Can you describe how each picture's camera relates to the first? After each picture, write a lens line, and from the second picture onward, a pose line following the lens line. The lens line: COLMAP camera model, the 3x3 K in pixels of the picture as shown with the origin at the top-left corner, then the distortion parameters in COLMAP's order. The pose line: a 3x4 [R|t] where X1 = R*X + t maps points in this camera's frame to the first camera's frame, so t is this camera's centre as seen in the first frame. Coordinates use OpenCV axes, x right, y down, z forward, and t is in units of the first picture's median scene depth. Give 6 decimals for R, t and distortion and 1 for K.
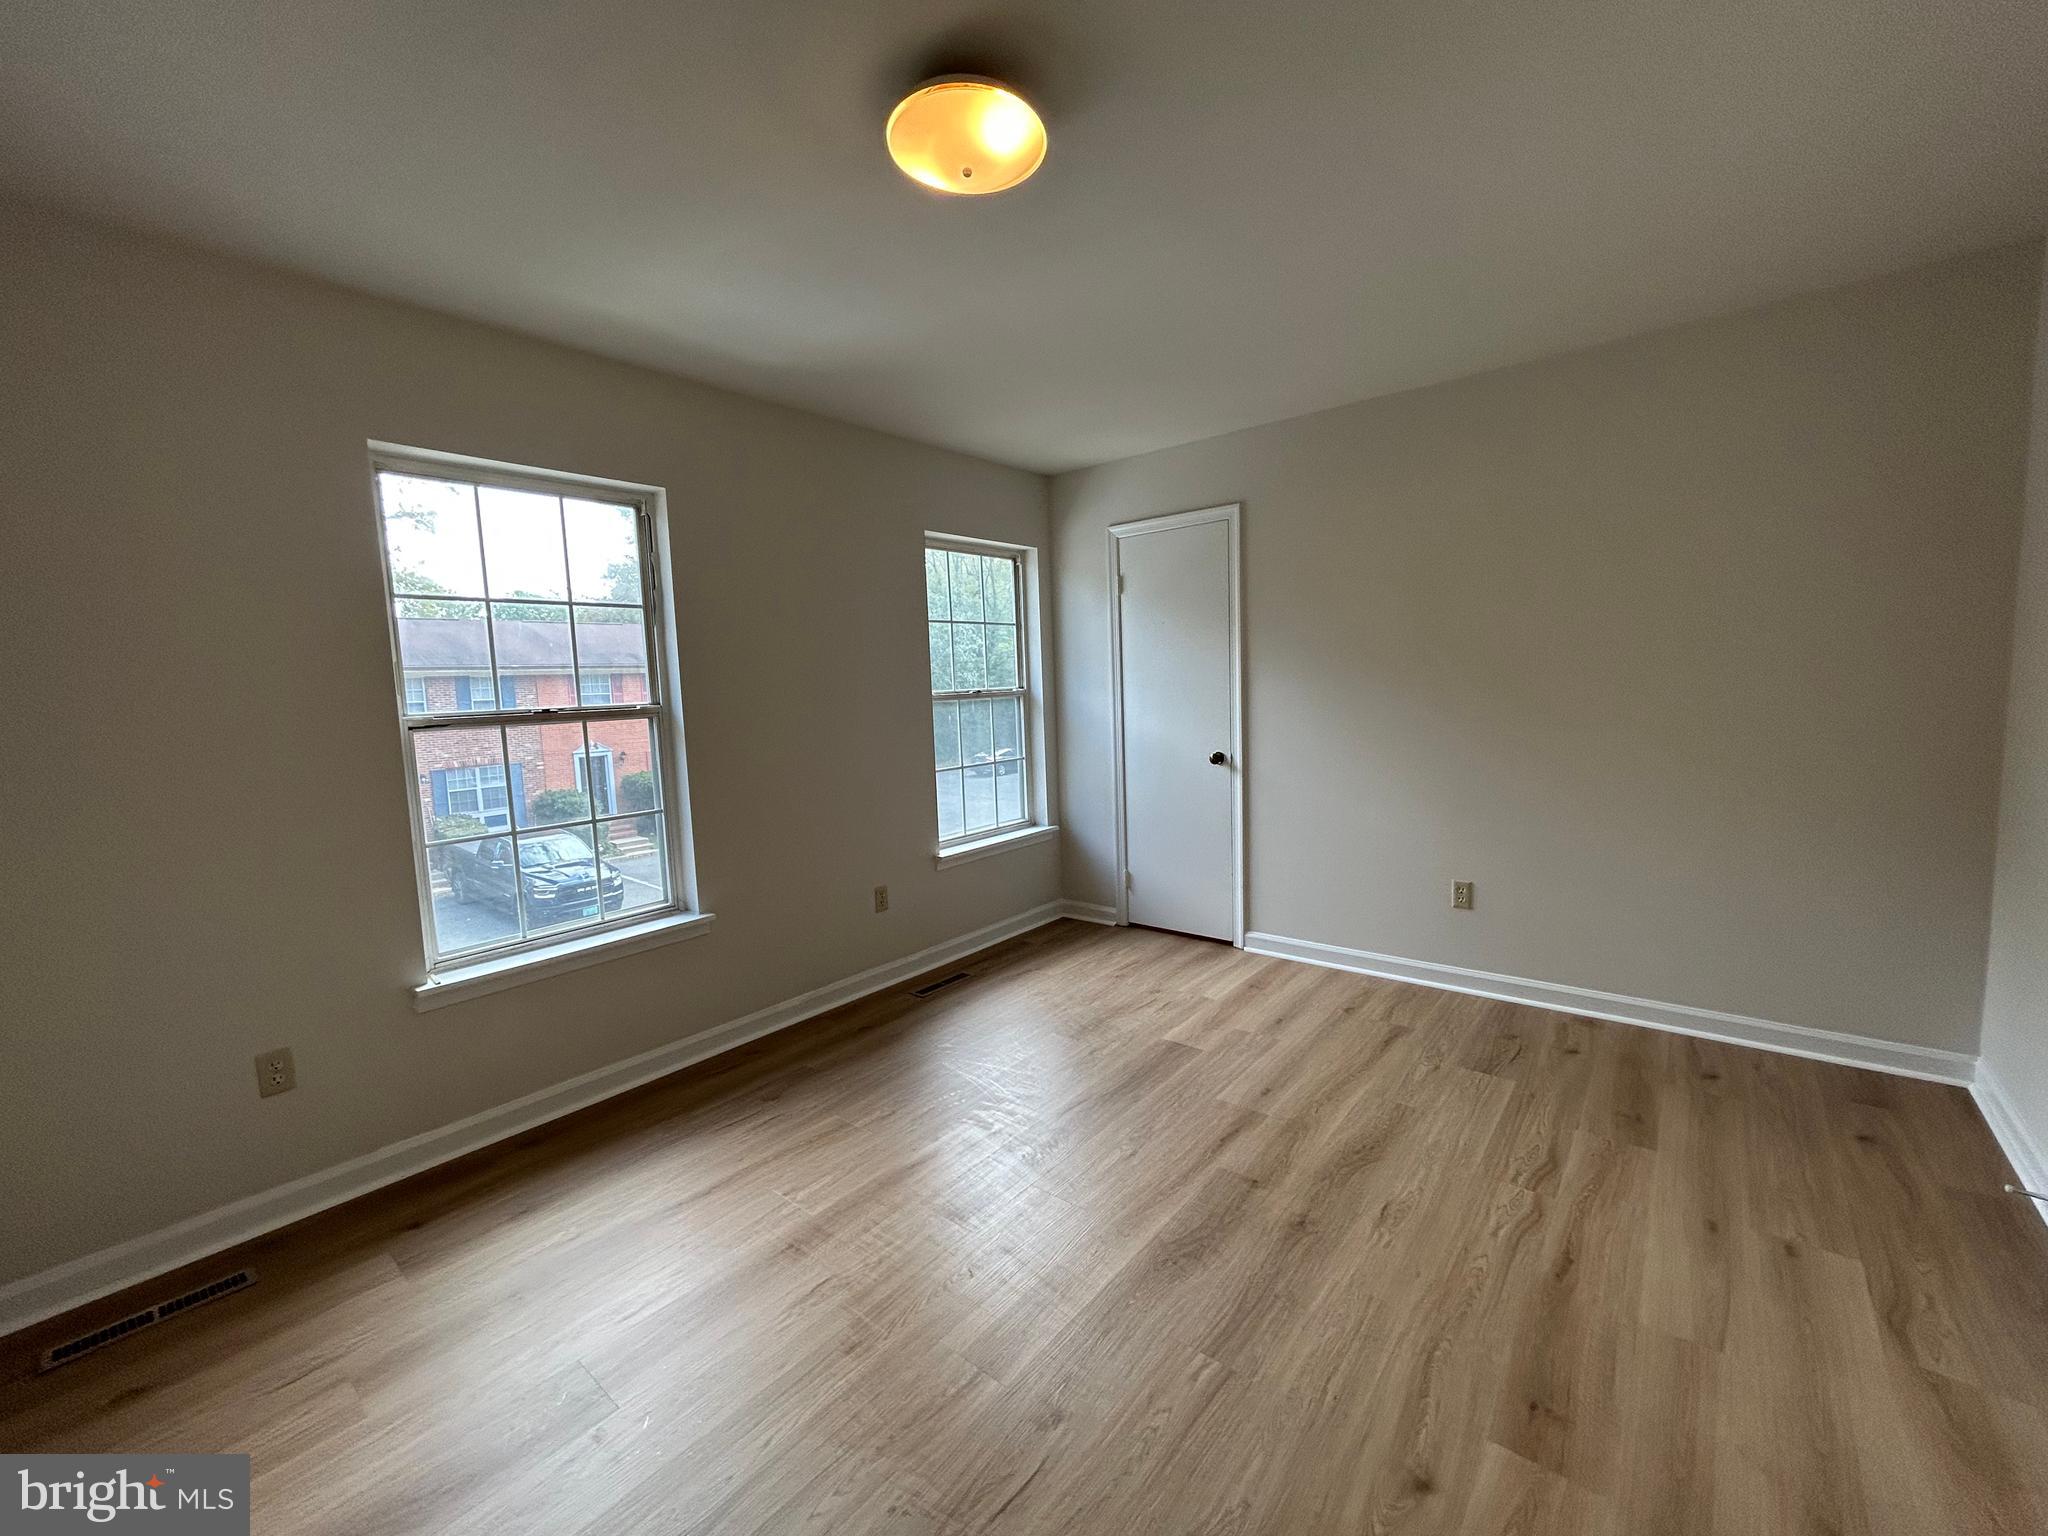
lens RADIAL K [[825.3, 0, 1022.3], [0, 825.3, 770.5], [0, 0, 1]] dist [-0.000474, 0.001340]
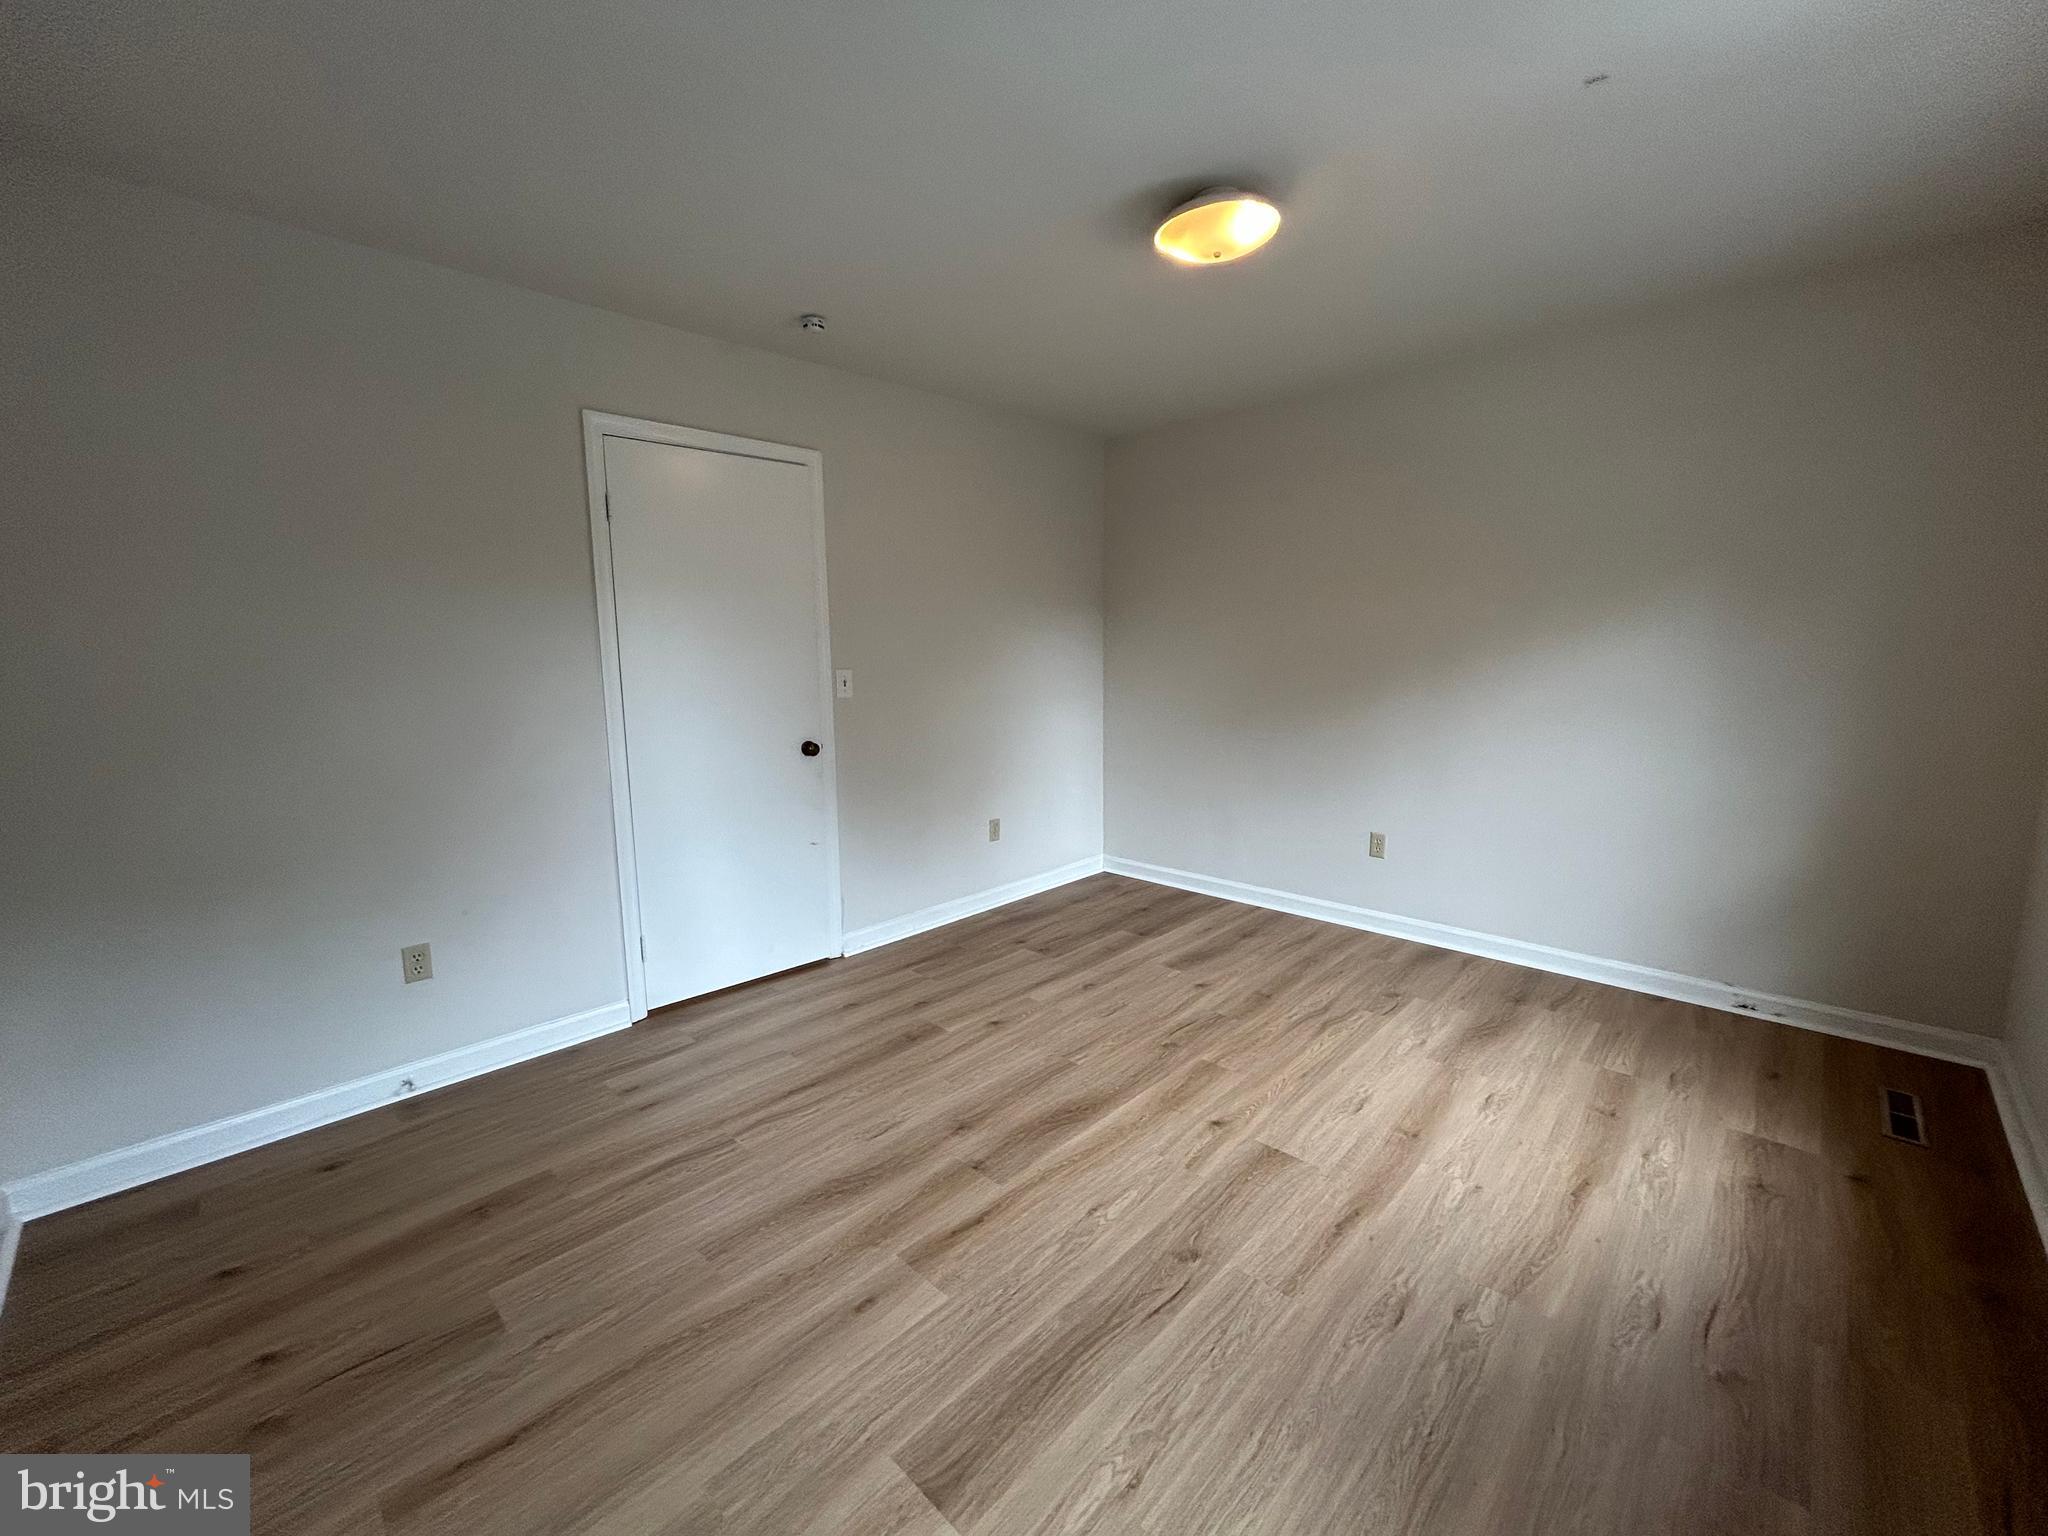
lens RADIAL K [[825.3, 0, 1022.8], [0, 825.3, 753.8], [0, 0, 1]] dist [-0.000474, 0.001340]
pose [[-0.995958, 0.041624, 0.079593, 0.100325], [0.058554, 0.972841, 0.223944, -0.152959], [-0.068110, 0.227700, -0.971346, 1.441245]]
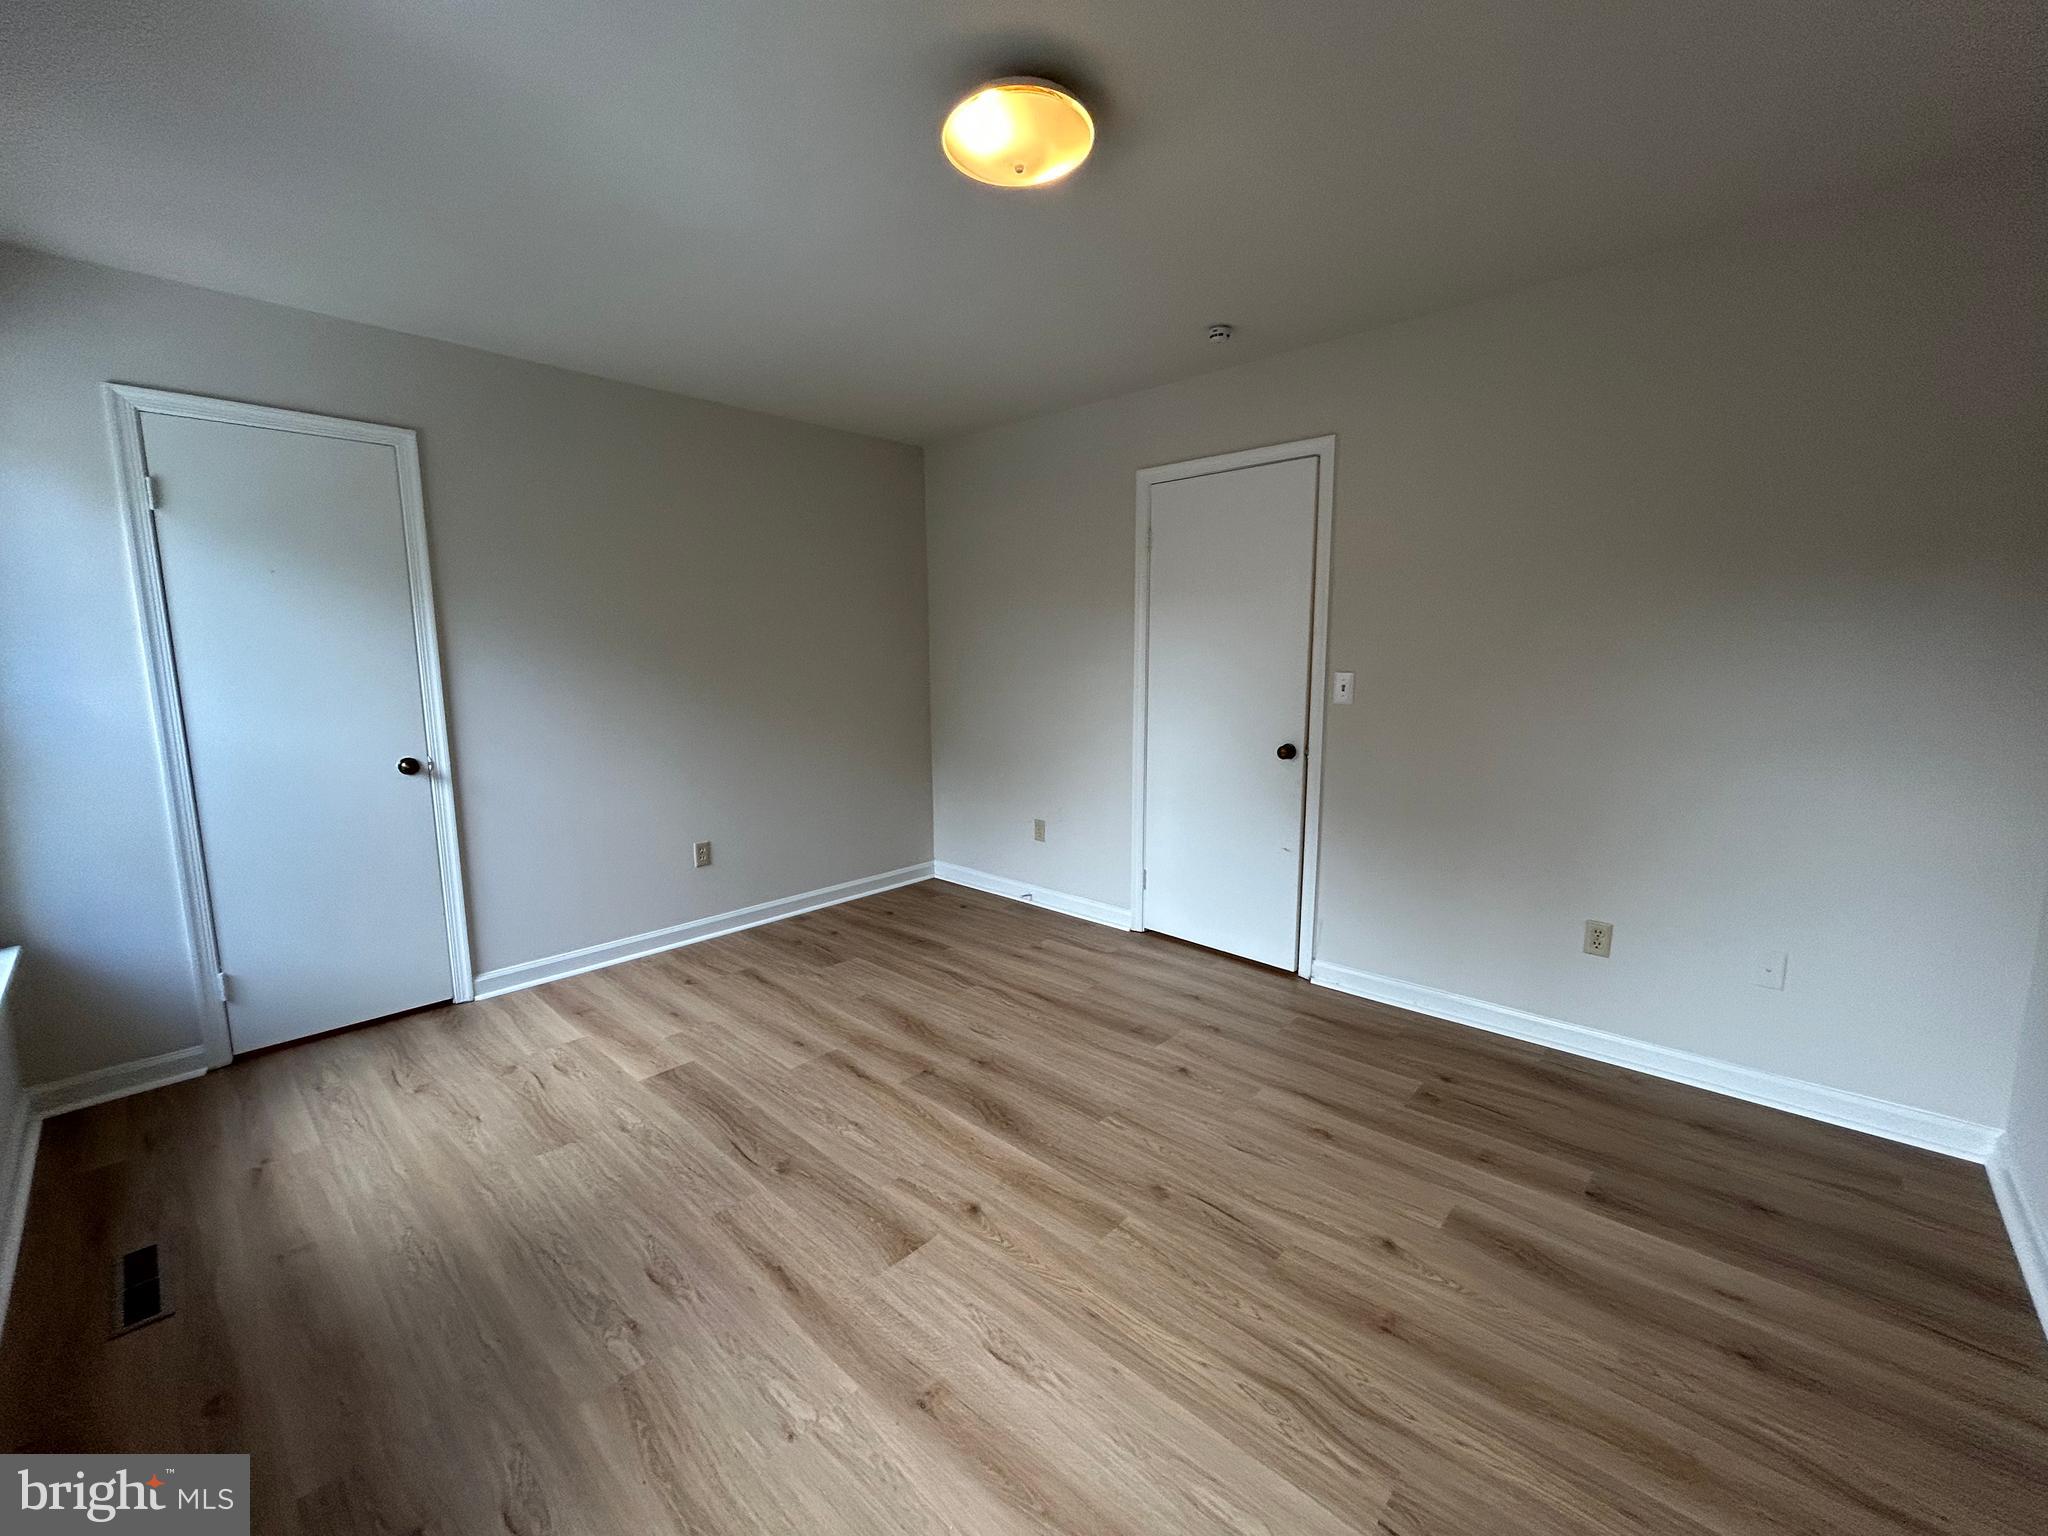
lens RADIAL K [[825.3, 0, 1034.2], [0, 825.3, 762.8], [0, 0, 1]] dist [-0.000474, 0.001340]
pose [[0.044010, -0.101574, 0.993854, -0.689980], [0.106478, 0.989628, 0.096427, -0.043053], [-0.993341, 0.101580, 0.054369, 0.571286]]
